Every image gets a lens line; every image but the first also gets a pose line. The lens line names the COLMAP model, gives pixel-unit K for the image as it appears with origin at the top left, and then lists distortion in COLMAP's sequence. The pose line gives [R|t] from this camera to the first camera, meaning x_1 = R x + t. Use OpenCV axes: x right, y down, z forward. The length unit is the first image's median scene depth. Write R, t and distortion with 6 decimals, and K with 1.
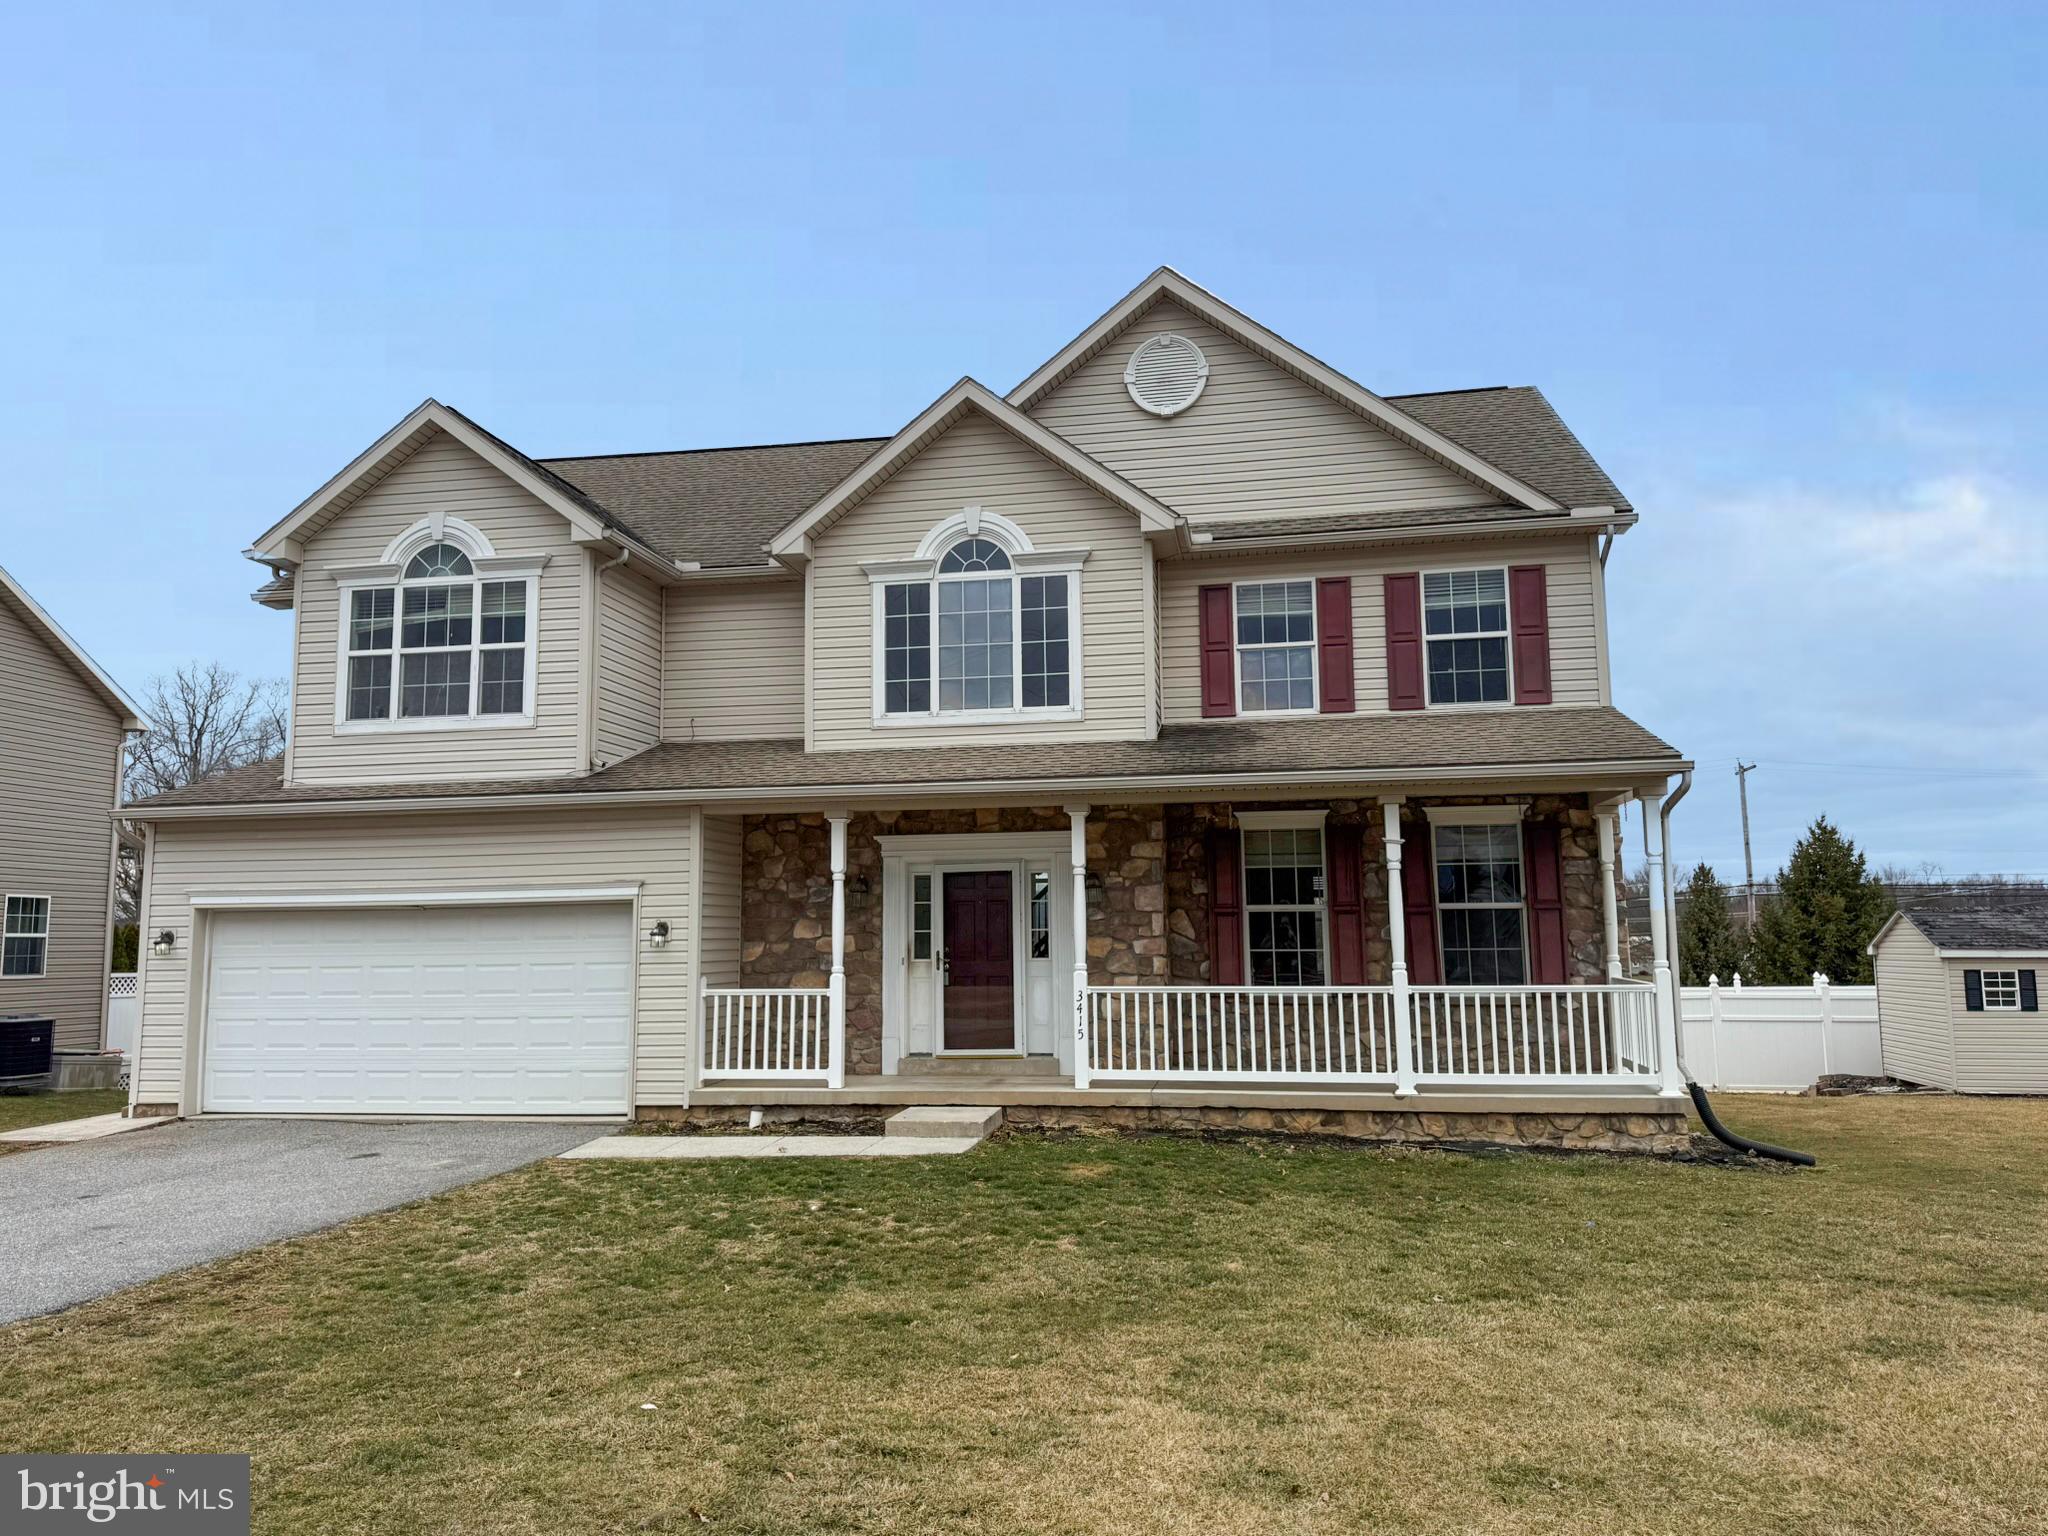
lens RADIAL K [[1399.4, 0, 1020.7], [0, 1399.4, 778.5], [0, 0, 1]] dist [0.073773, -0.038406]
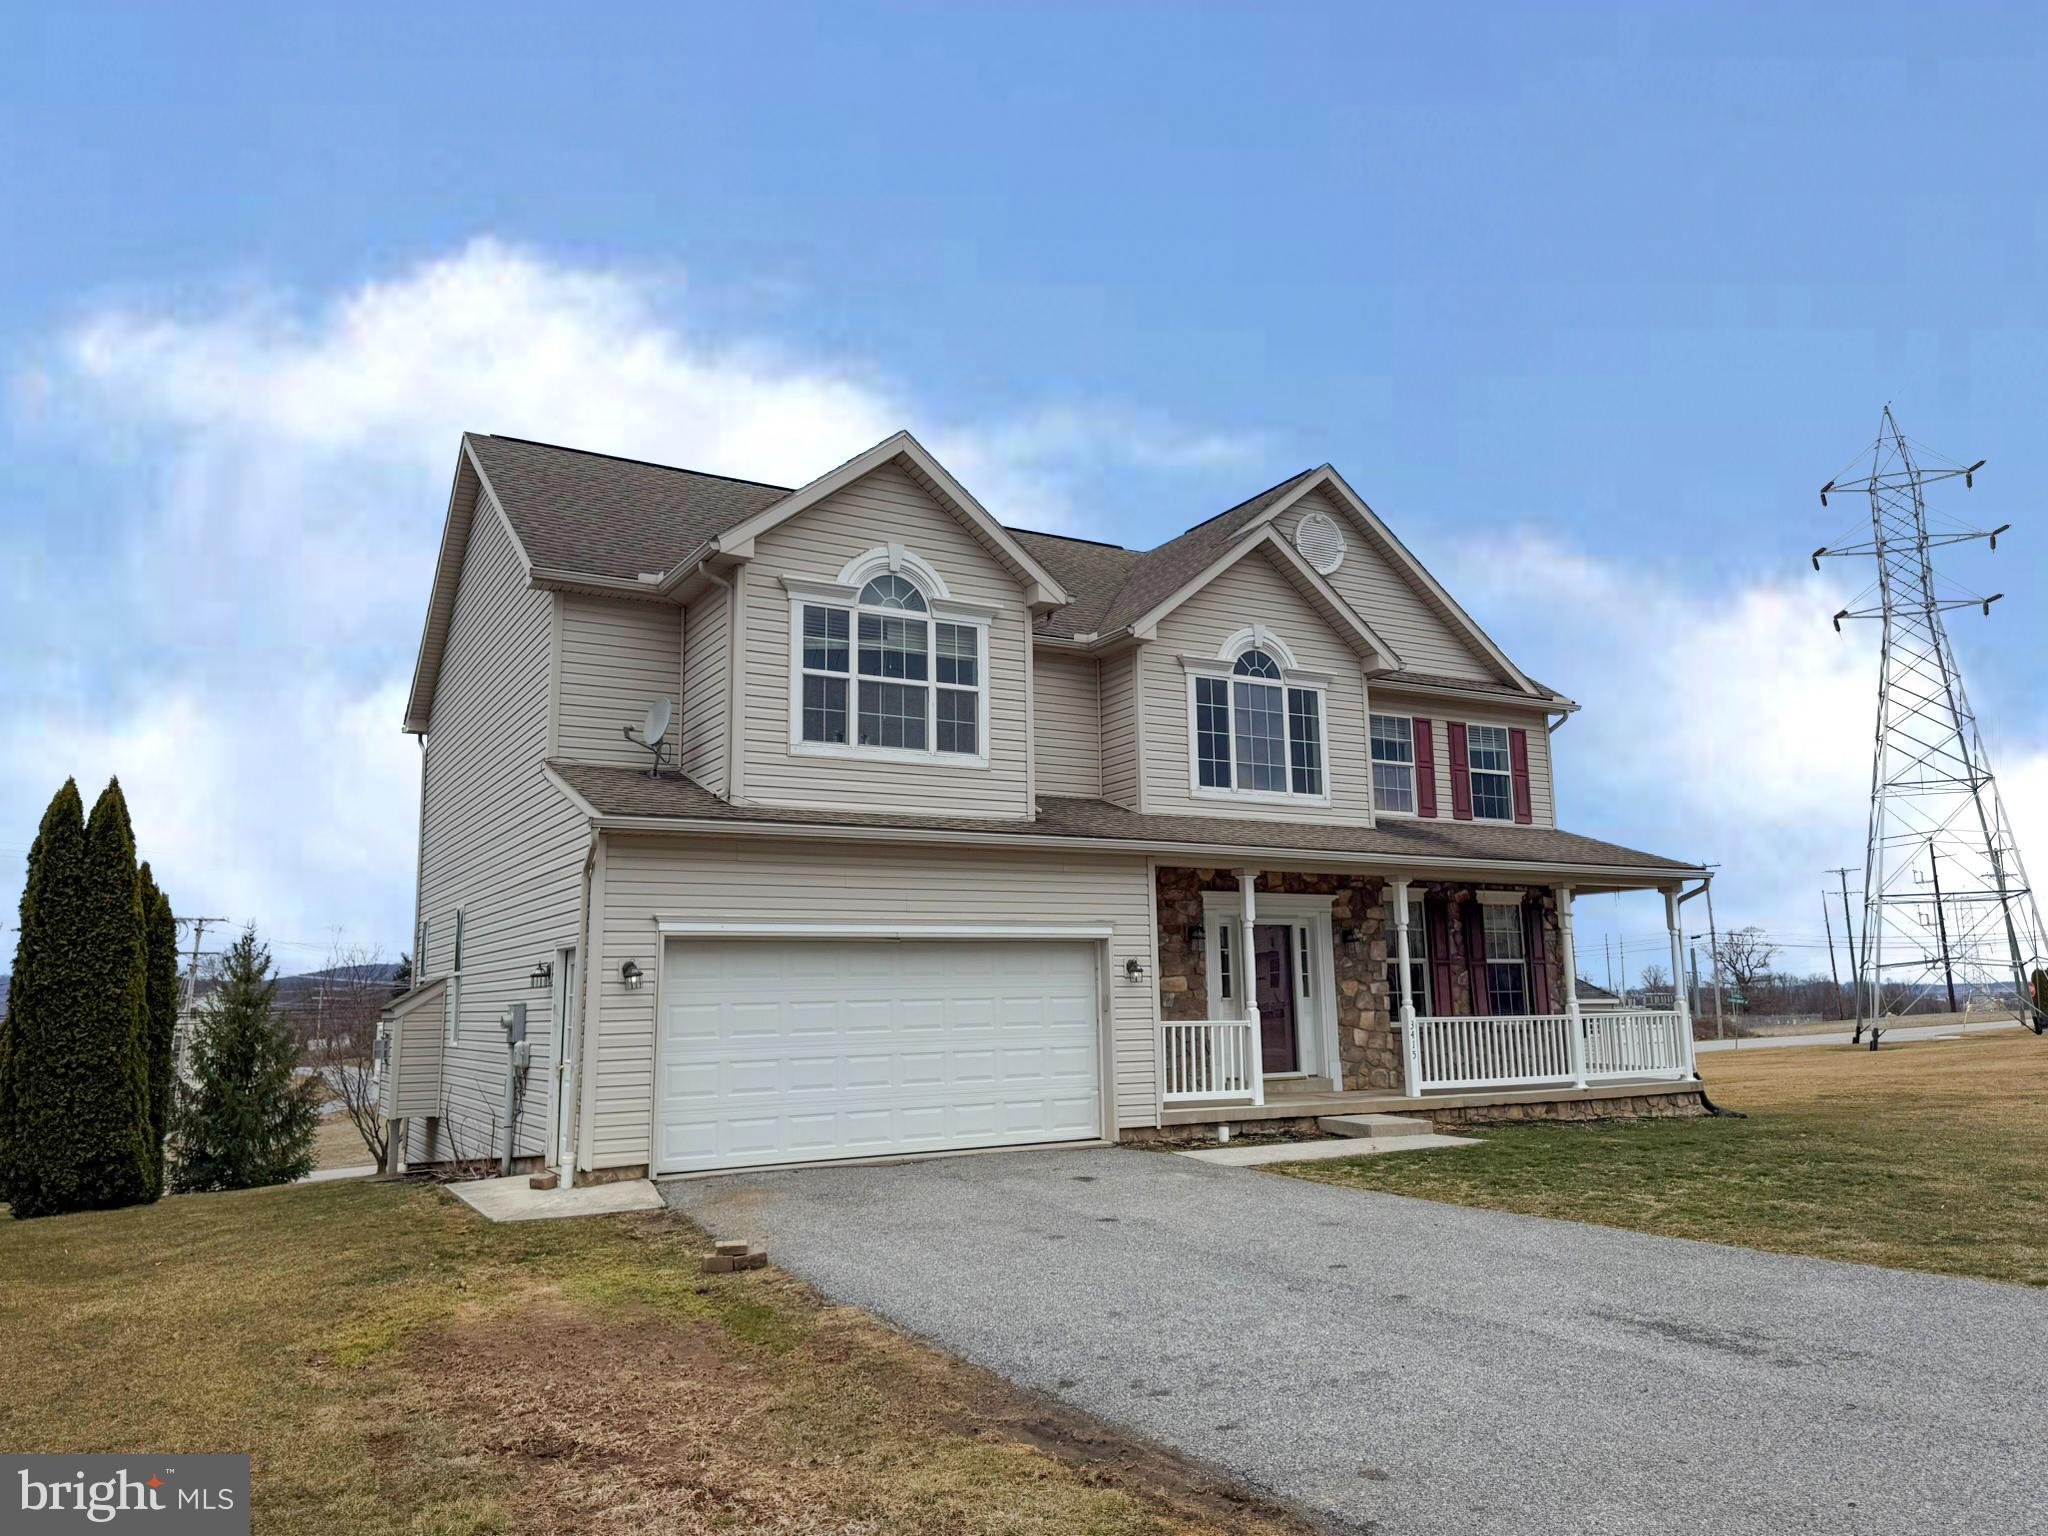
lens RADIAL K [[1399.4, 0, 1015.0], [0, 1399.4, 772.9], [0, 0, 1]] dist [0.073773, -0.038406]
pose [[0.774697, 0.100654, 0.624271, -0.961740], [-0.070543, 0.994844, -0.072862, 0.039206], [-0.628386, 0.012407, 0.777803, 0.186479]]
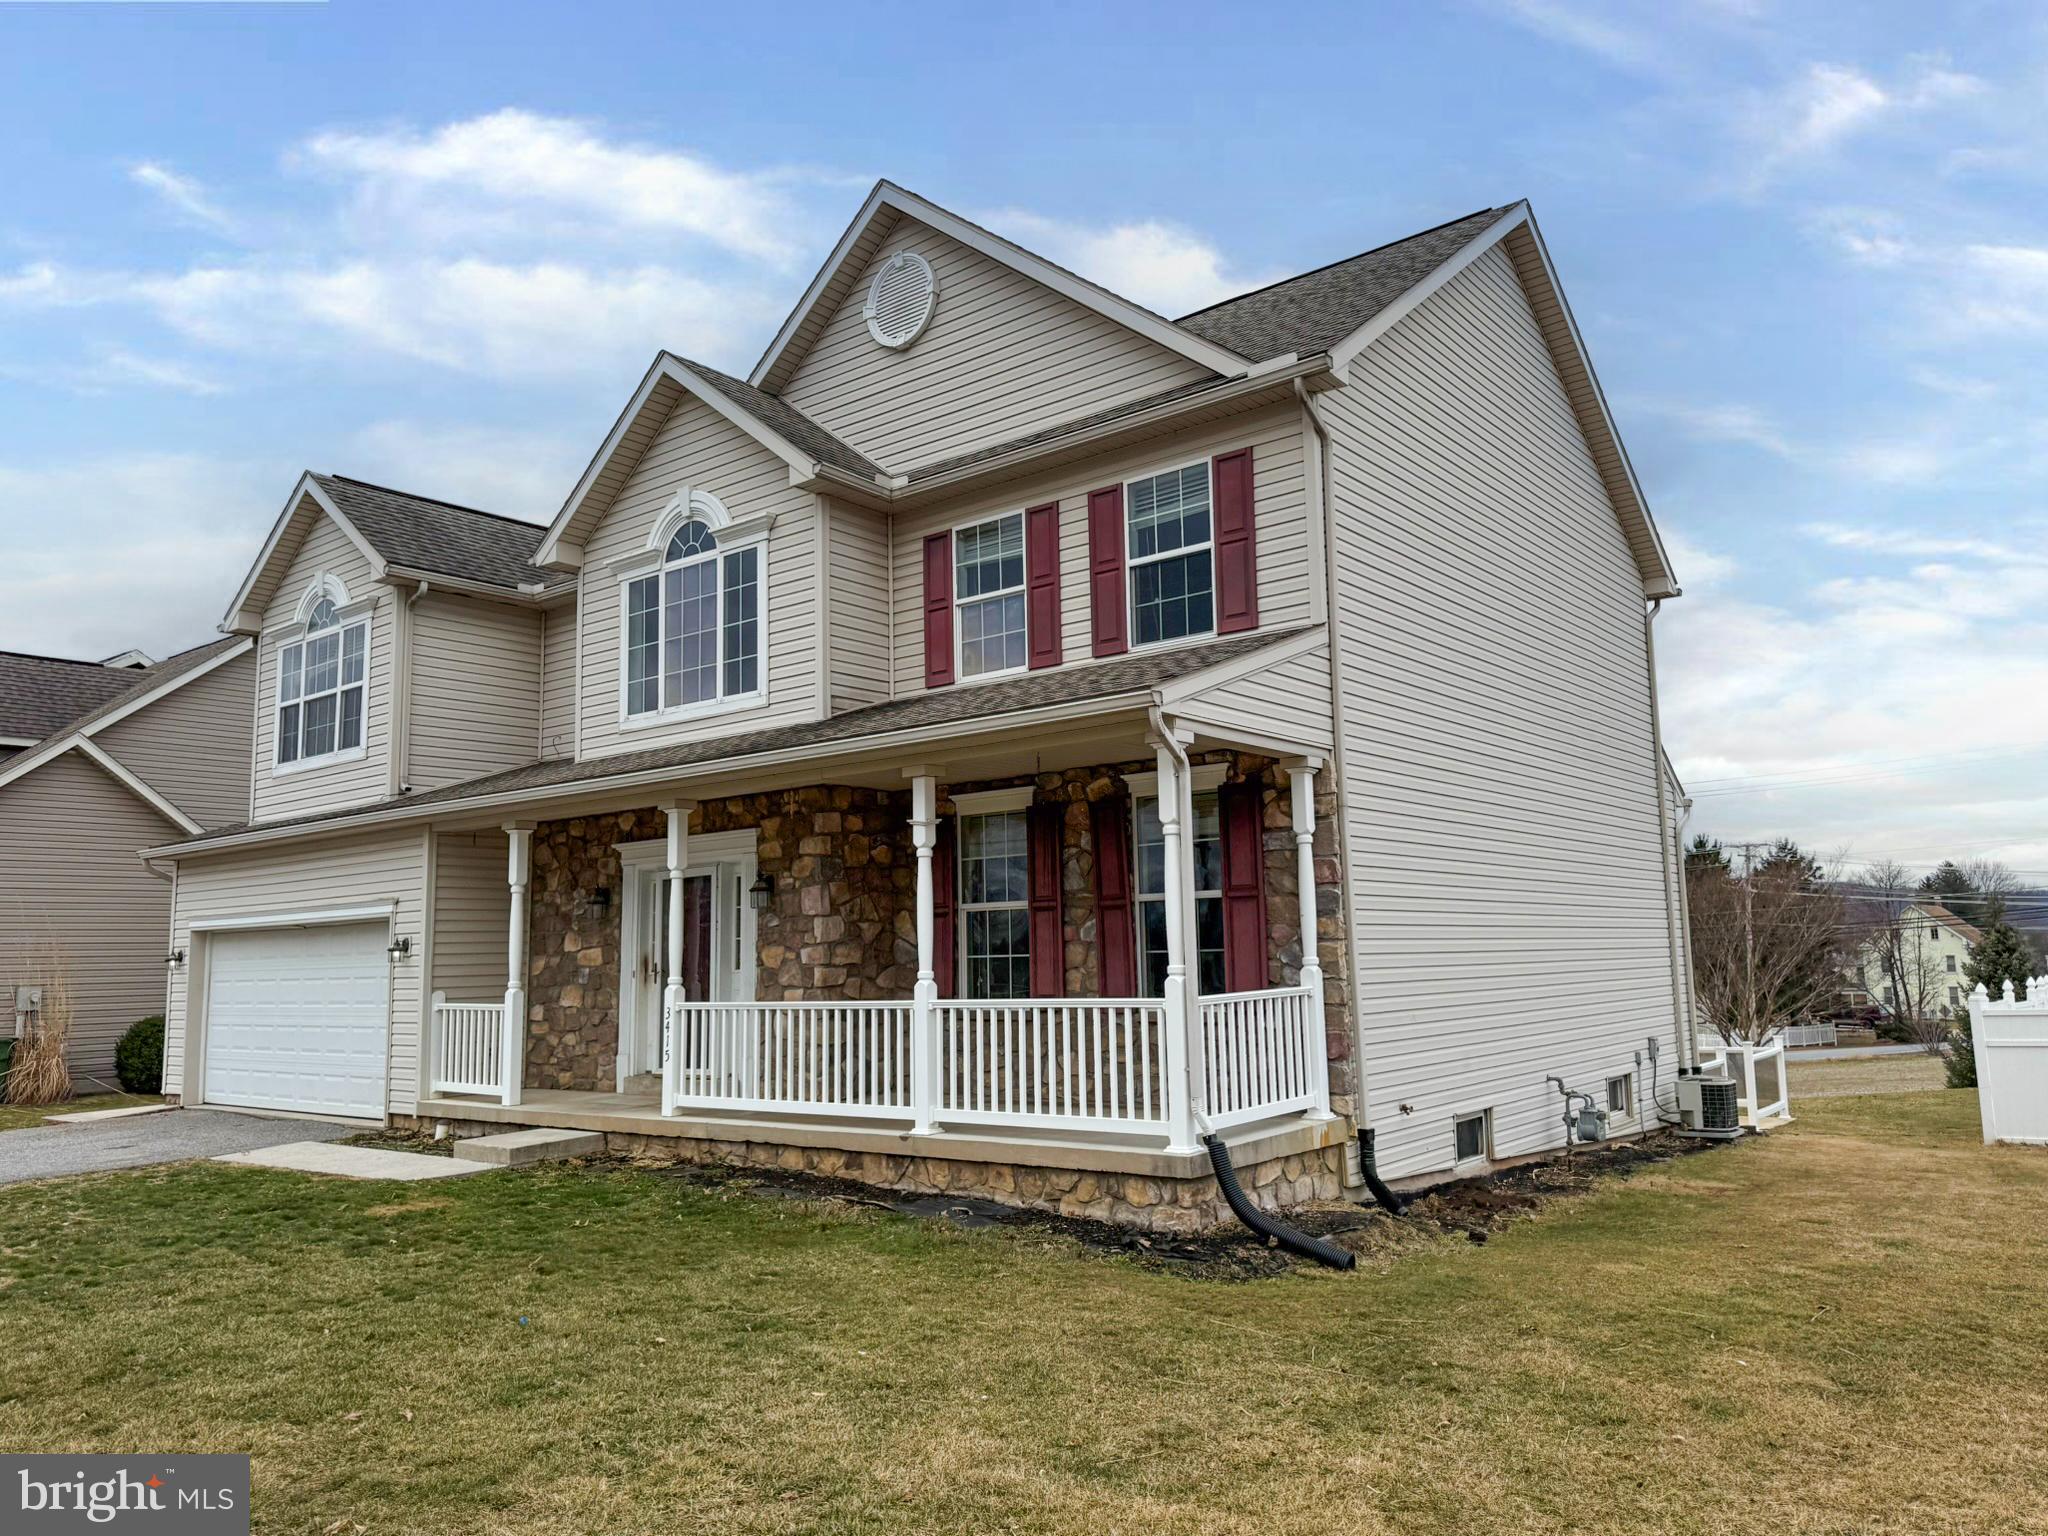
lens RADIAL K [[1399.4, 0, 1059.7], [0, 1399.4, 790.6], [0, 0, 1]] dist [0.073773, -0.038406]
pose [[0.889131, -0.063939, -0.453164, 0.609787], [0.067029, 0.997708, -0.009257, 0.033626], [0.452717, -0.022145, 0.891379, 0.273658]]
